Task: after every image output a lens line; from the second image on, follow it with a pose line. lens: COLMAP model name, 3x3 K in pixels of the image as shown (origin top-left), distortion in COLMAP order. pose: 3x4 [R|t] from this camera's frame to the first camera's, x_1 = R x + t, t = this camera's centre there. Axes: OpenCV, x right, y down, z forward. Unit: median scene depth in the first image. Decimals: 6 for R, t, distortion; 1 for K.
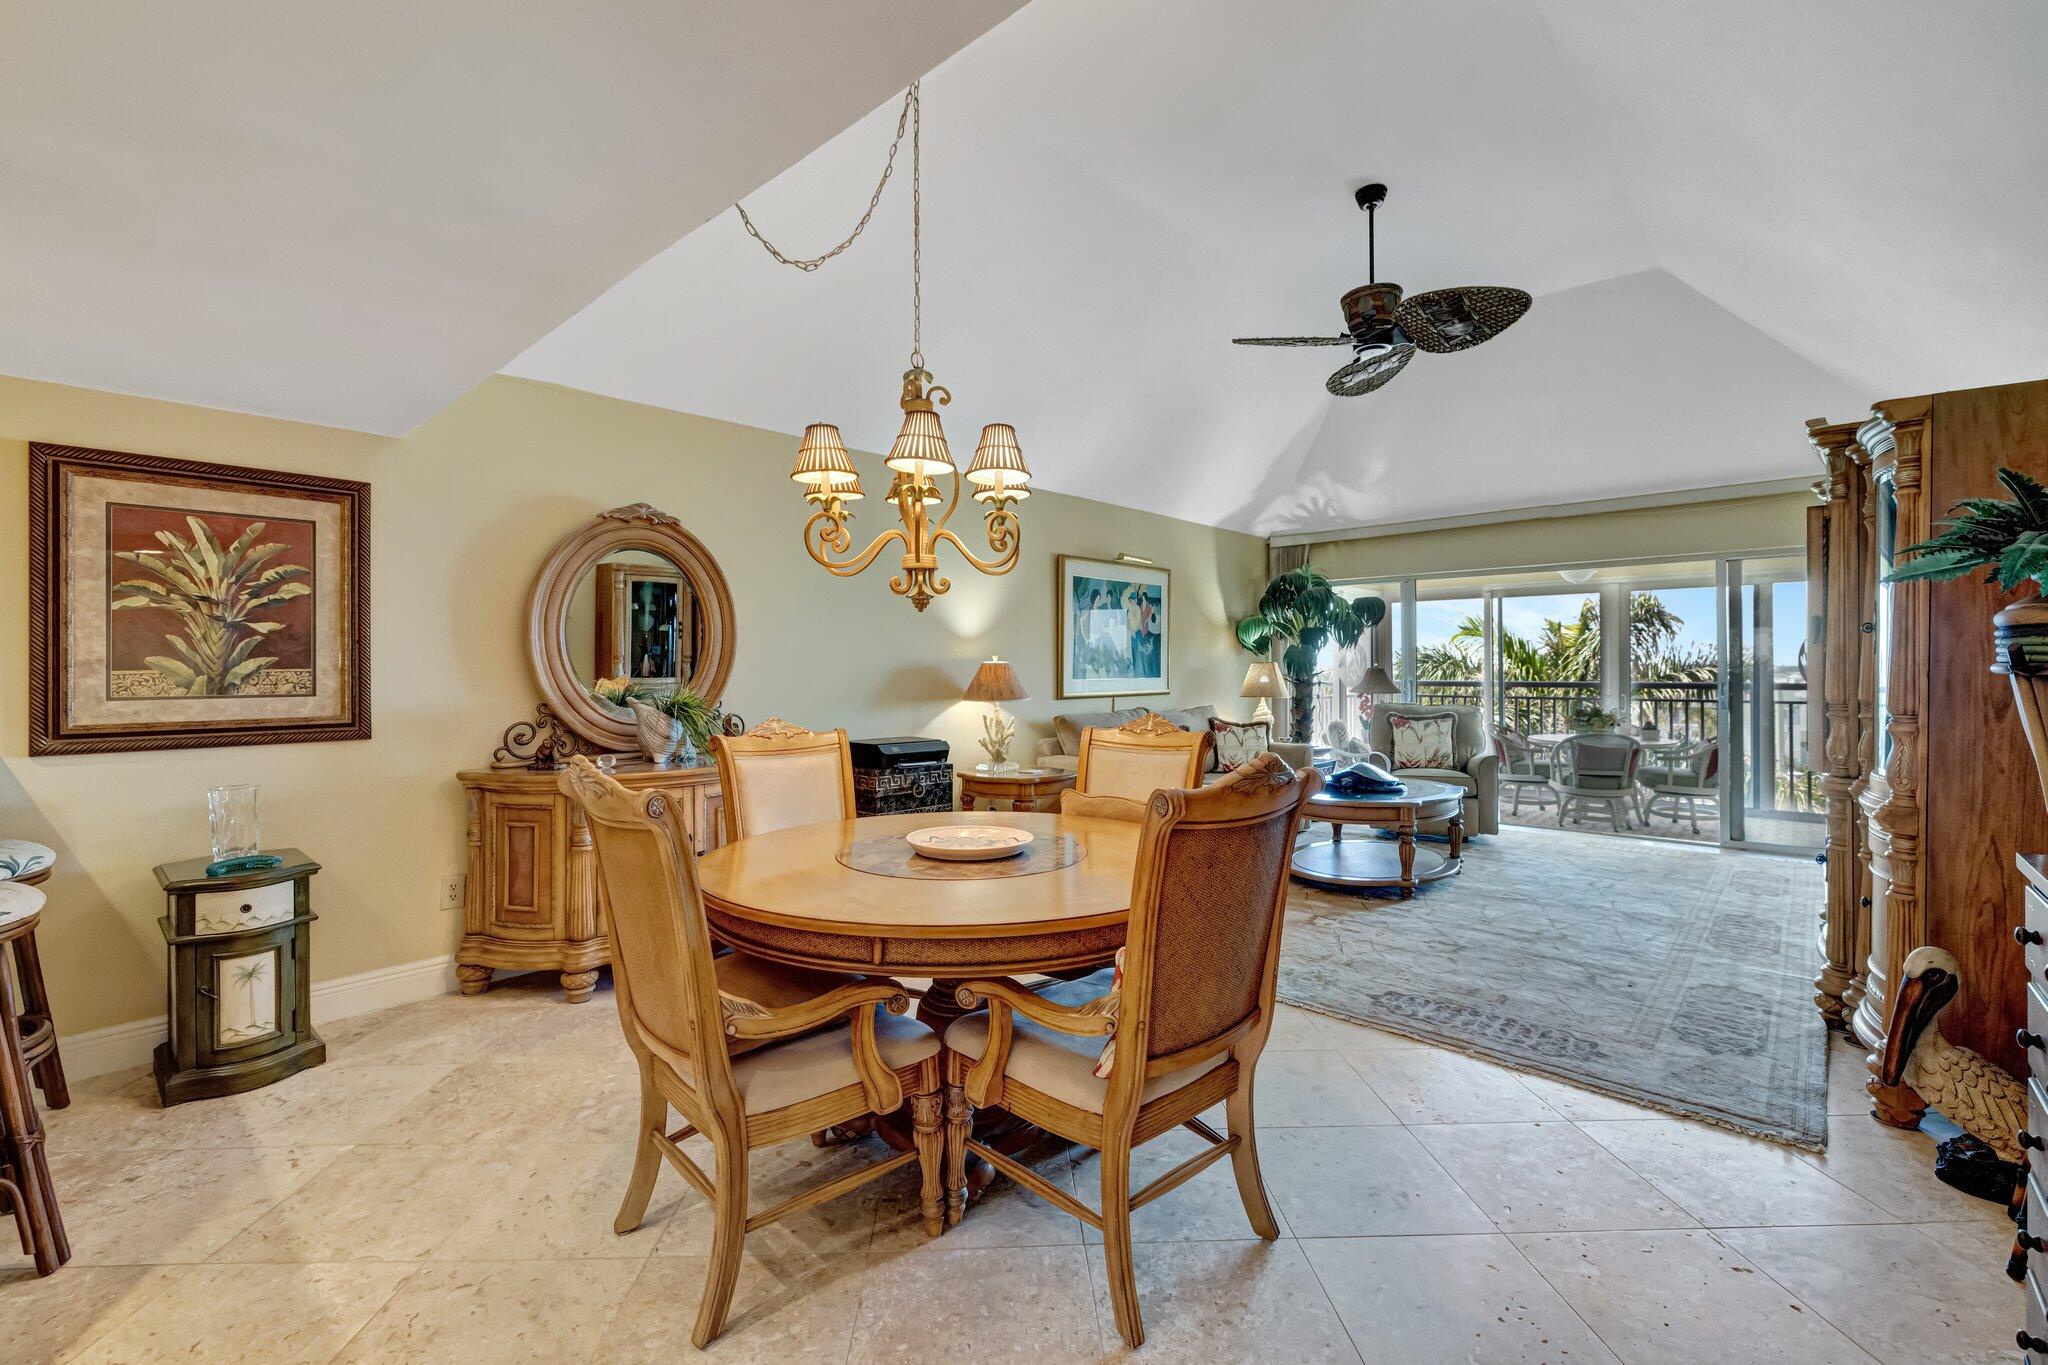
lens RADIAL K [[891.7, 0, 1017.7], [0, 891.7, 676.3], [0, 0, 1]] dist [-0.002228, -0.000108]
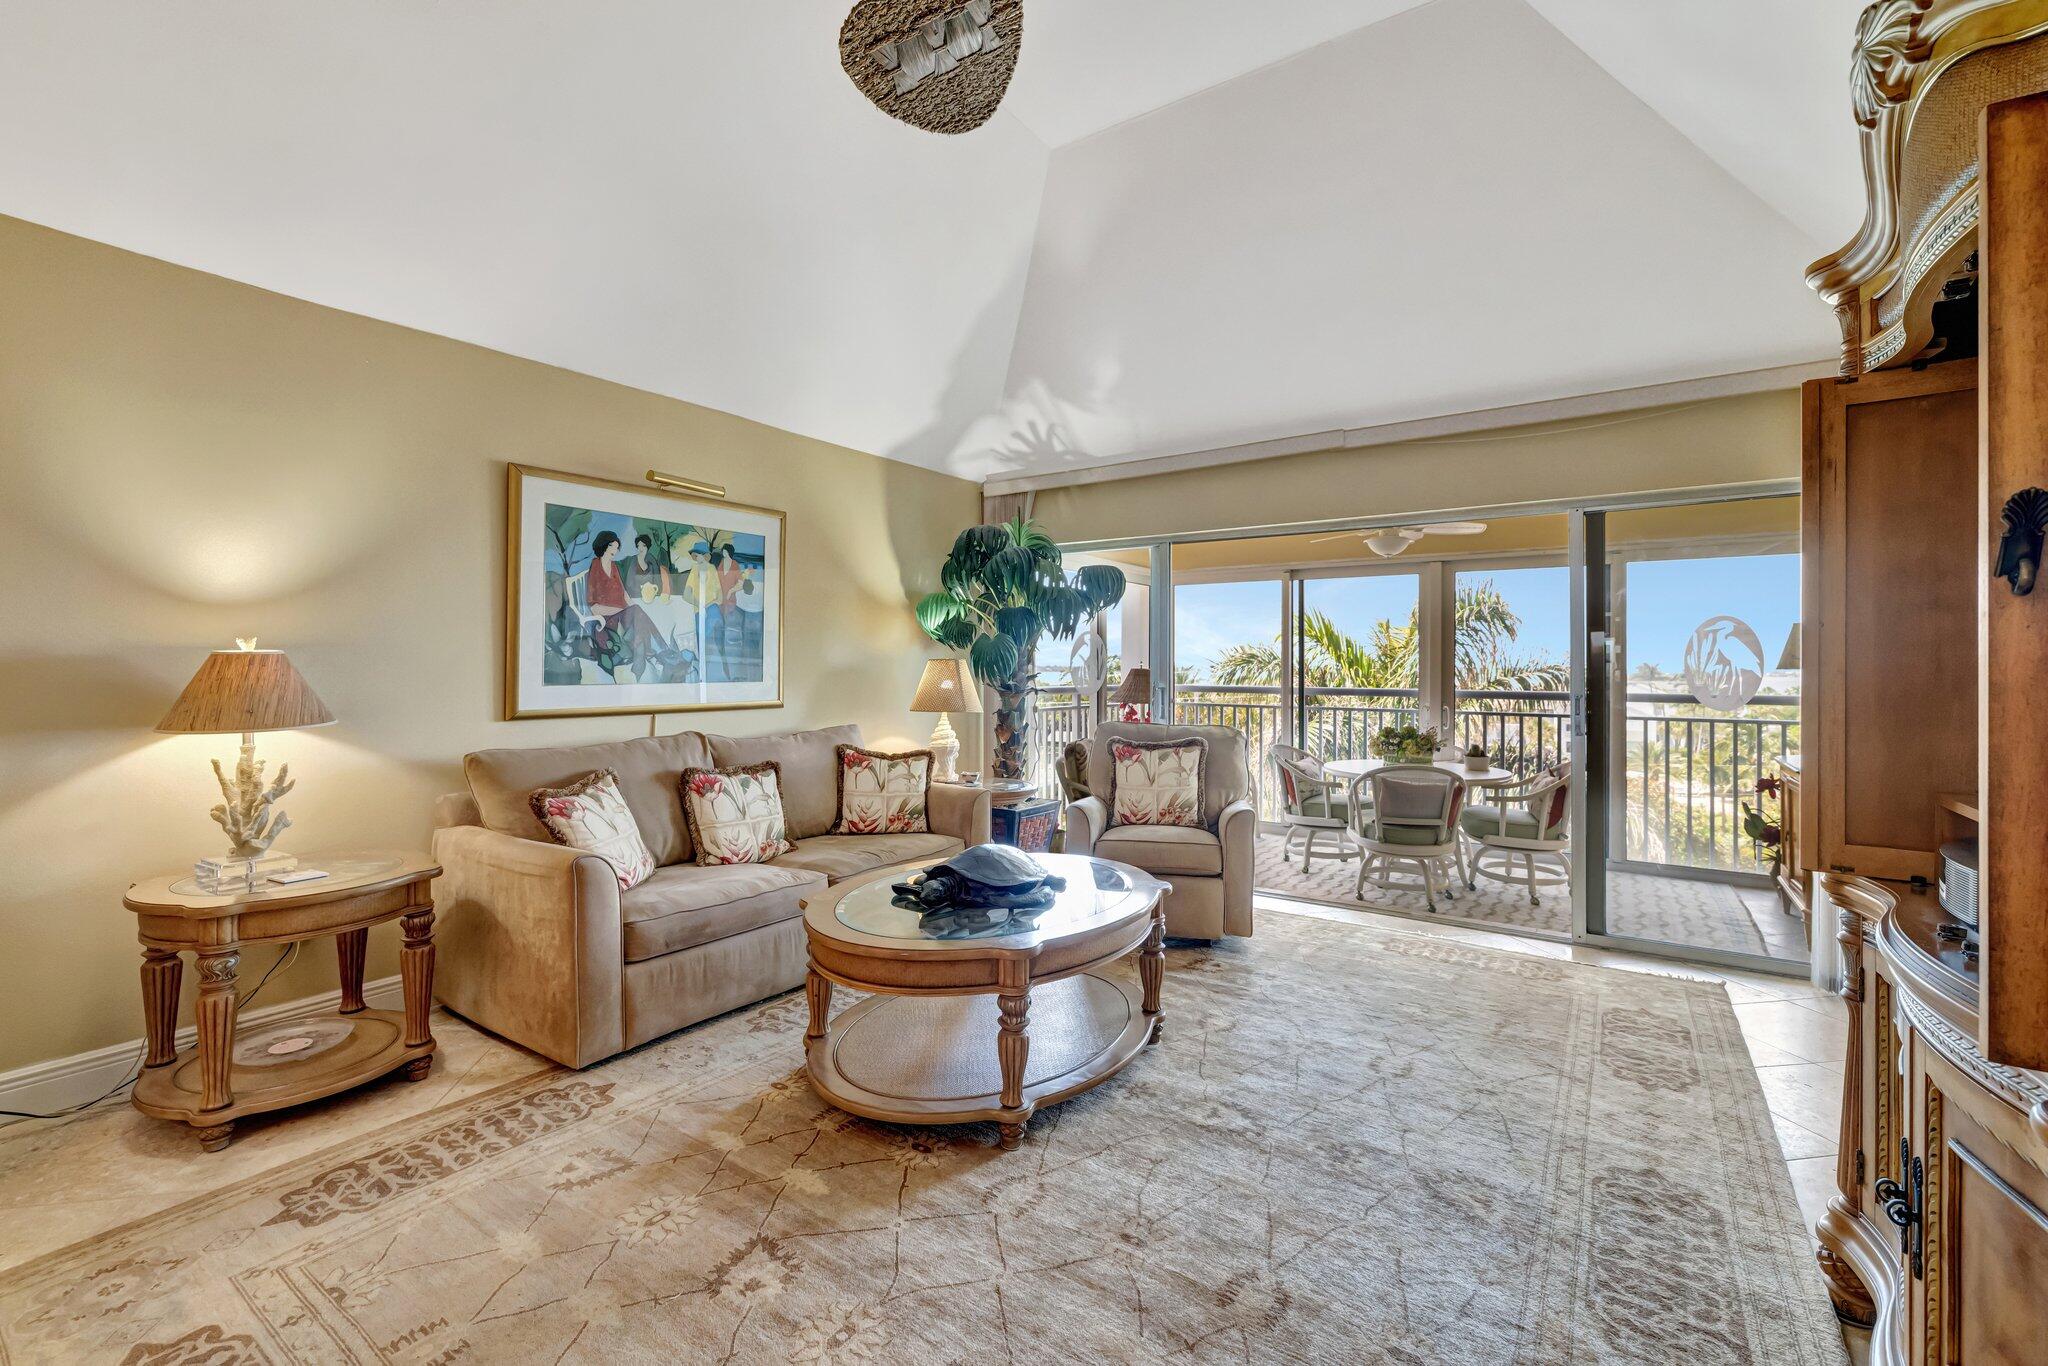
lens RADIAL K [[891.7, 0, 1013.9], [0, 891.7, 677.4], [0, 0, 1]] dist [-0.002228, -0.000108]
pose [[0.990901, 0.007753, 0.134370, 0.509740], [-0.008144, 0.999964, 0.002356, -0.009151], [-0.134347, -0.003428, 0.990928, 0.710824]]
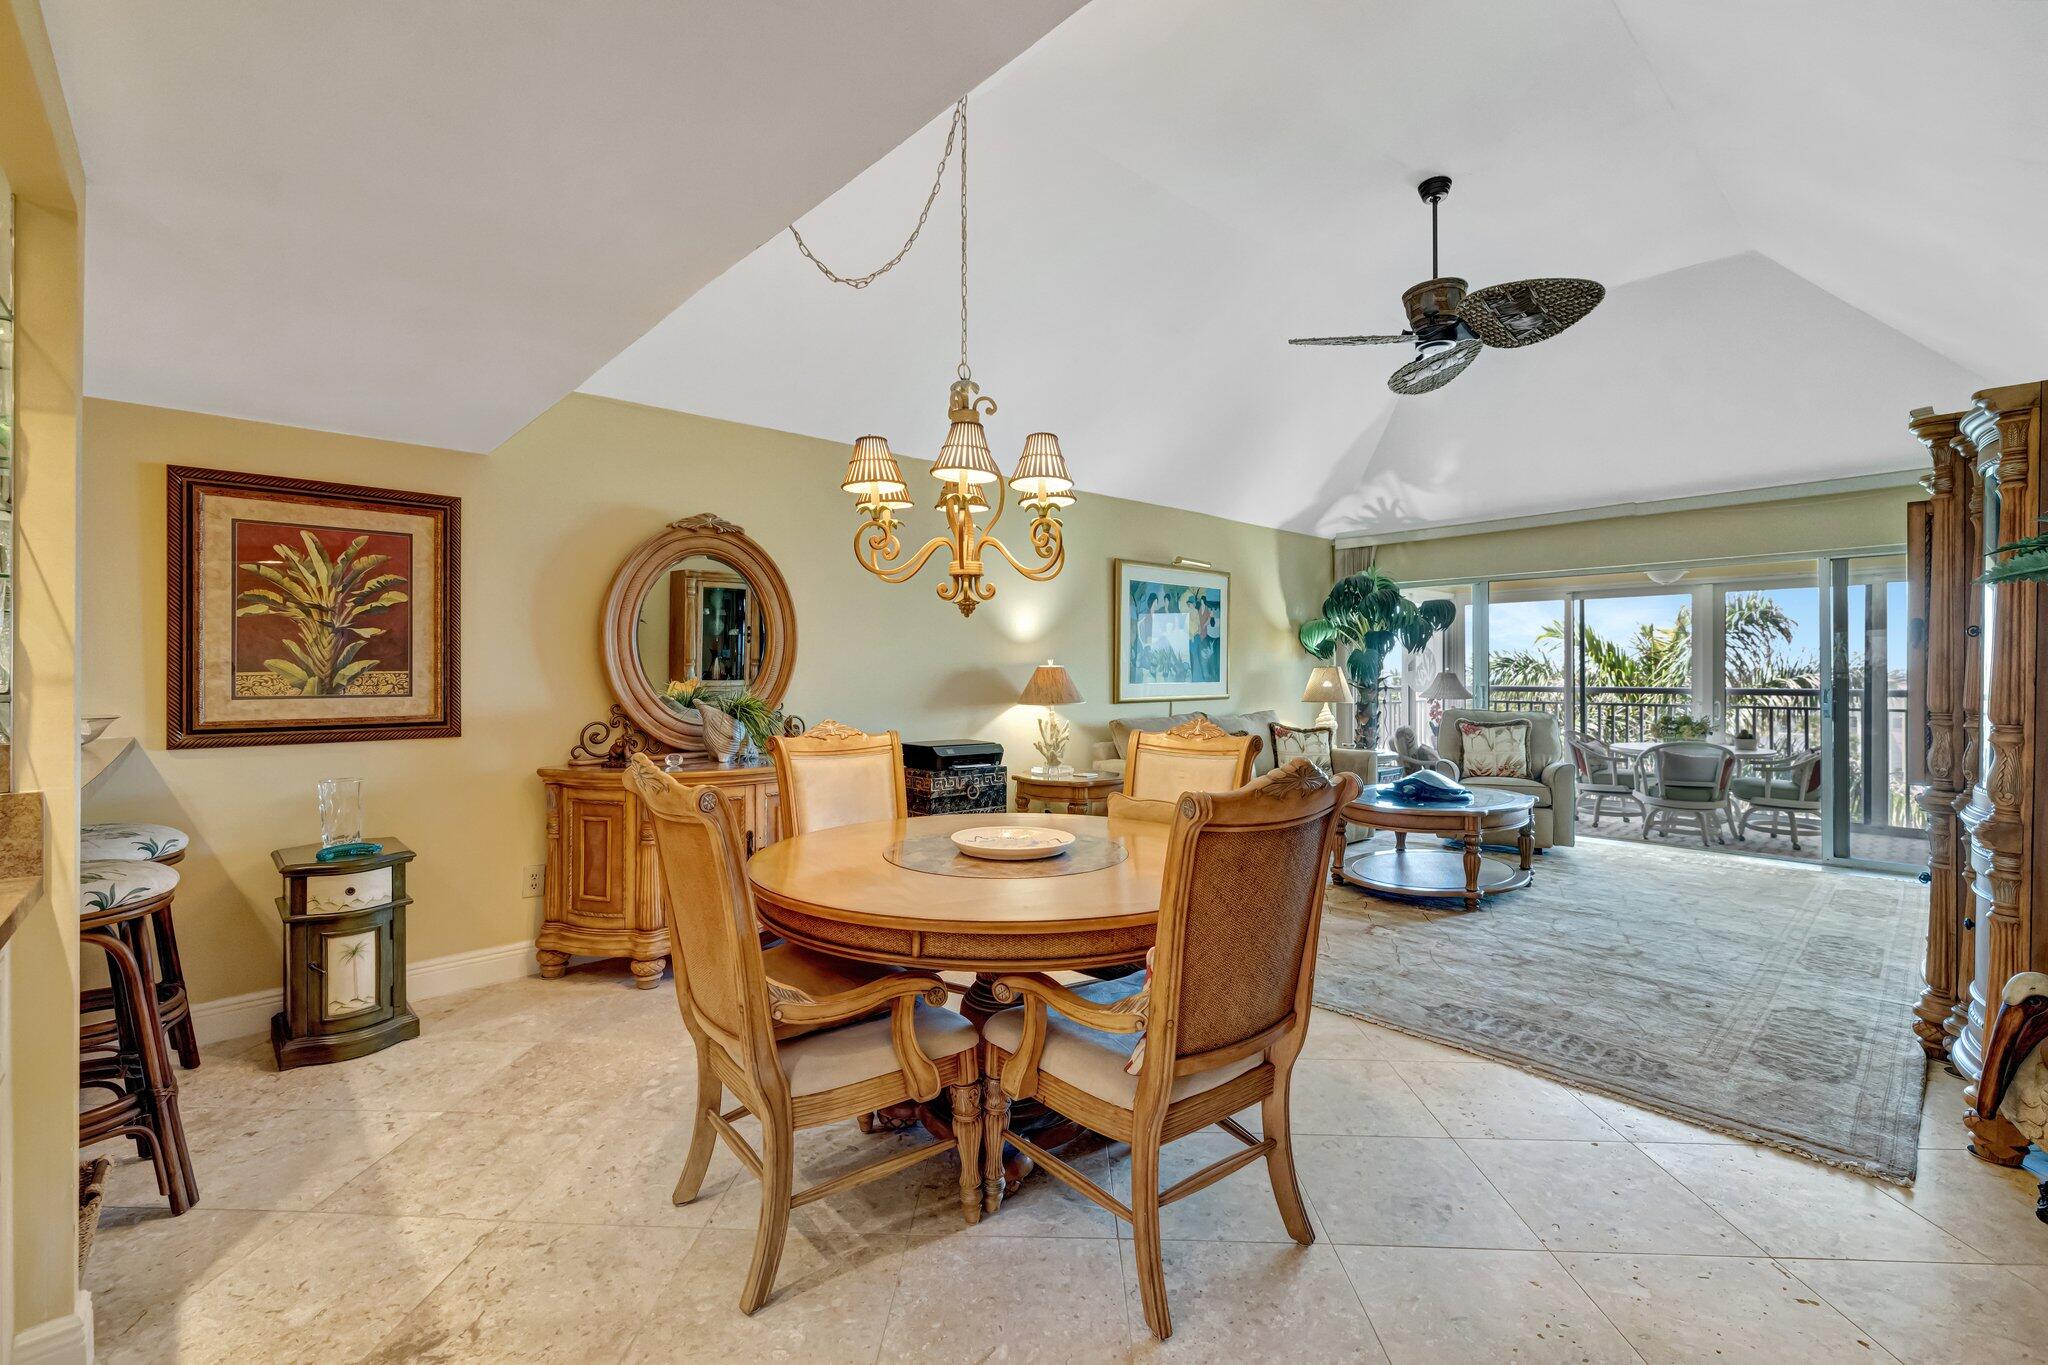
lens RADIAL K [[891.7, 0, 1009.4], [0, 891.7, 681.4], [0, 0, 1]] dist [-0.002228, -0.000108]
pose [[0.996607, 0.003373, -0.082233, 0.018342], [-0.003251, 0.999993, 0.001616, -0.000087], [0.082238, -0.001343, 0.996612, -0.013318]]
